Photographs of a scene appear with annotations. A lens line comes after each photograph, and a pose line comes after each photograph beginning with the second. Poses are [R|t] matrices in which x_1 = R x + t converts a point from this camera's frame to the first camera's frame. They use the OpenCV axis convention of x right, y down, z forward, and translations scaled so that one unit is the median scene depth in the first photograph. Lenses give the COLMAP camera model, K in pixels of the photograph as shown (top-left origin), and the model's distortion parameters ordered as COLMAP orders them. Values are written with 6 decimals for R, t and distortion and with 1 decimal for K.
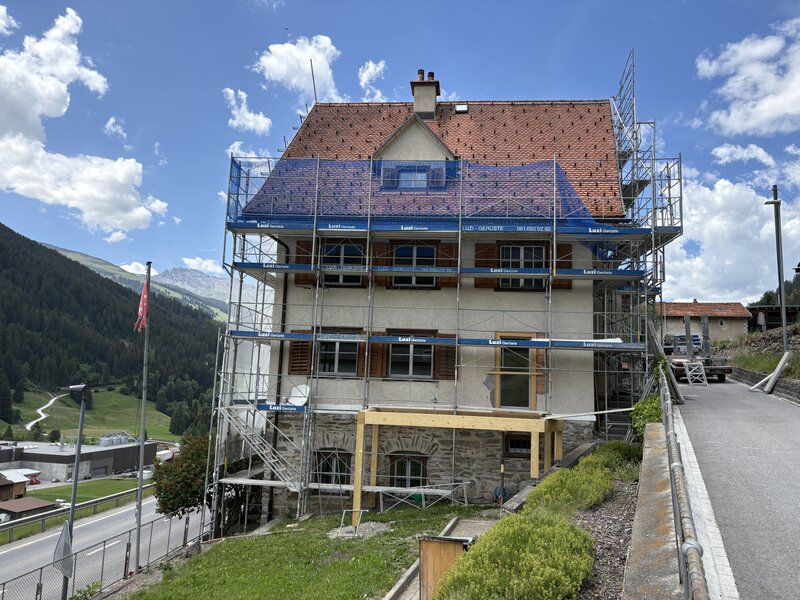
lens RADIAL K [[609.4, 0, 400.0], [0, 609.4, 300.0], [0, 0, 1]] dist [0.003028, 0.001156]
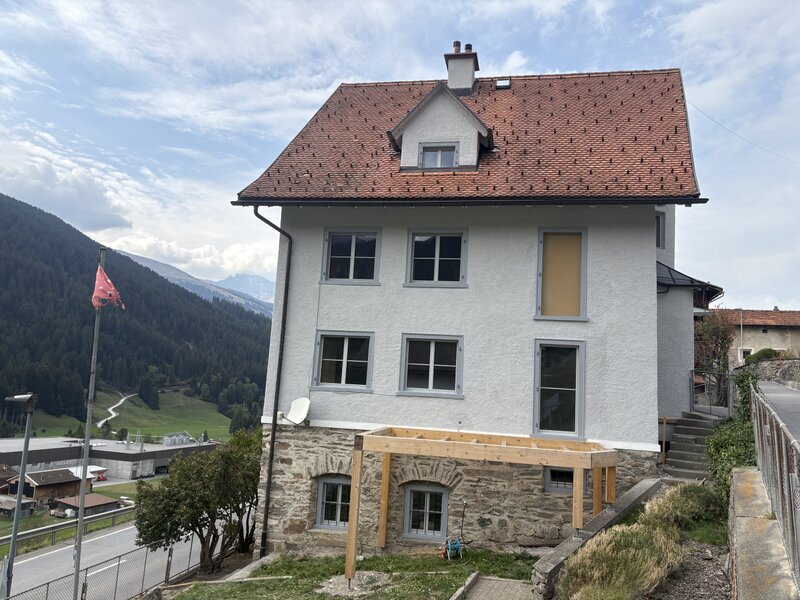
lens RADIAL K [[606.9, 0, 400.0], [0, 606.9, 300.0], [0, 0, 1]] dist [0.003691, 0.001308]
pose [[0.995384, 0.007109, -0.095708, 0.036988], [-0.008166, 0.999910, -0.010655, 0.007075], [0.095624, 0.011387, 0.995352, 0.112703]]
